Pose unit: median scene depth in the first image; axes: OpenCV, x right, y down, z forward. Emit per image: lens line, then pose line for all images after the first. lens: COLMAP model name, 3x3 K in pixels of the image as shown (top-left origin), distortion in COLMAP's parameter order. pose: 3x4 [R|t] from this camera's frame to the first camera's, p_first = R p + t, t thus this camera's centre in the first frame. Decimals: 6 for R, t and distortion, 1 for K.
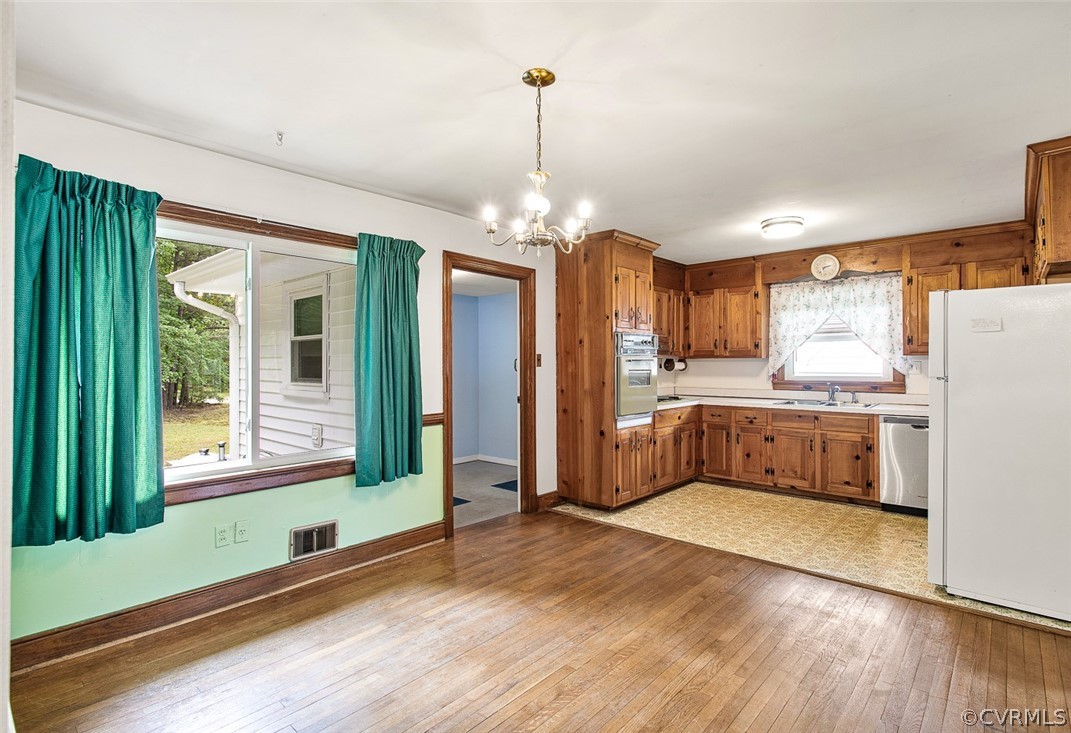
lens RADIAL K [[535.2, 0, 538.6], [0, 535.2, 363.3], [0, 0, 1]] dist [-0.001718, 0.000337]
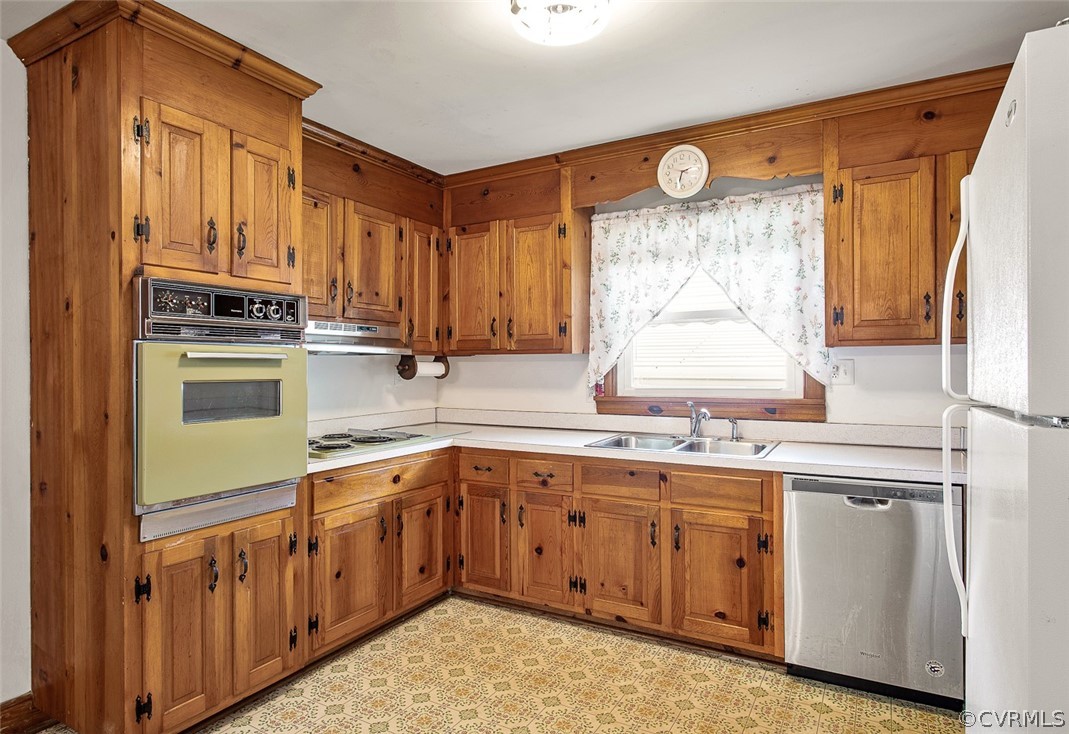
lens RADIAL K [[606.9, 0, 534.5], [0, 606.9, 367.0], [0, 0, 1]] dist [-0.001992, 0.000108]
pose [[0.979204, -0.000878, 0.202875, 0.296738], [0.000872, 1.000000, 0.000123, 0.003323], [-0.202875, 0.000056, 0.979205, 0.491721]]
